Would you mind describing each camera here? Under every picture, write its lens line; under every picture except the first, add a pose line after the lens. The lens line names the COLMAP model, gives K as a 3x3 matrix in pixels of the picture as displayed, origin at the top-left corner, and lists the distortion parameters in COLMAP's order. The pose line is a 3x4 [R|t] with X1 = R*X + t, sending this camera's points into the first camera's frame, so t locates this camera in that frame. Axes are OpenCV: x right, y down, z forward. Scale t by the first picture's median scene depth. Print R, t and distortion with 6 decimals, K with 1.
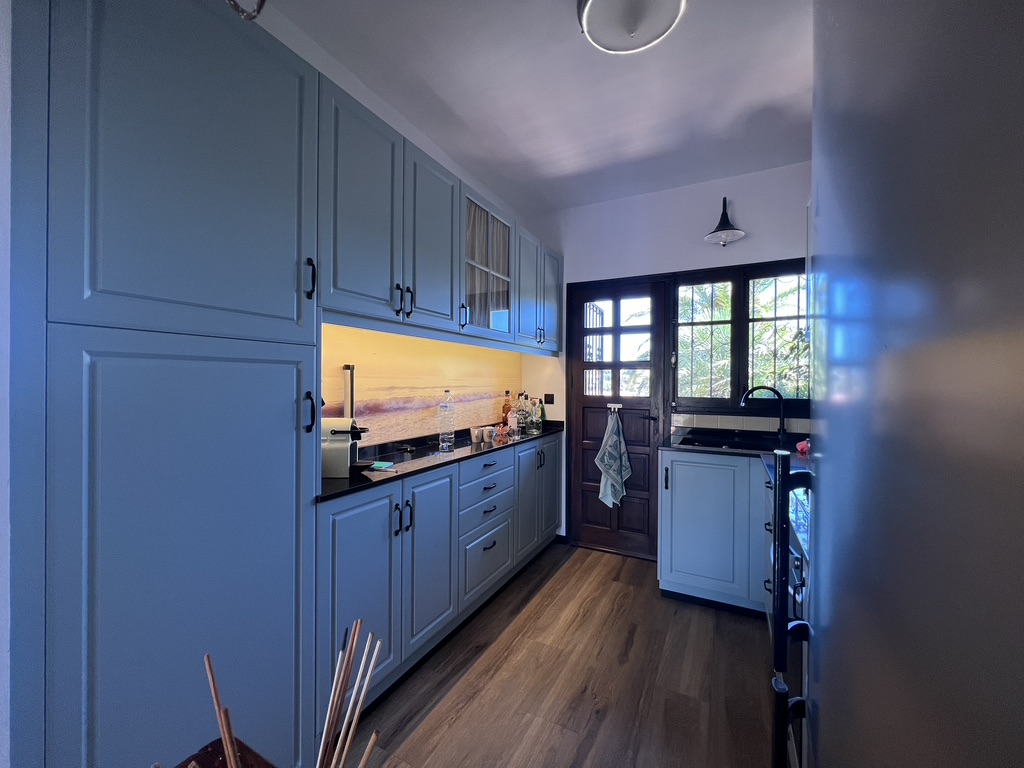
lens RADIAL K [[412.8, 0, 507.9], [0, 412.8, 383.4], [0, 0, 1]] dist [-0.002032, -0.000256]
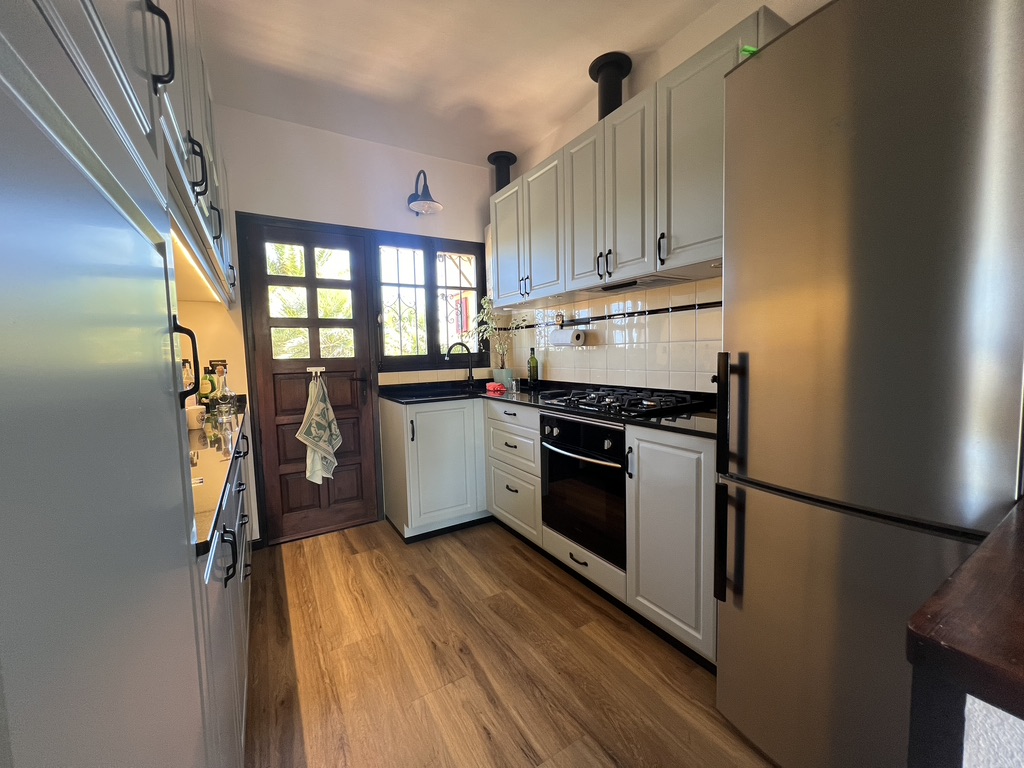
lens RADIAL K [[412.8, 0, 510.6], [0, 412.8, 384.0], [0, 0, 1]] dist [-0.002032, -0.000256]
pose [[0.504980, -0.082603, 0.859170, -0.326355], [0.031576, 0.996512, 0.077249, 0.034570], [-0.862553, -0.011880, 0.505826, 0.225605]]
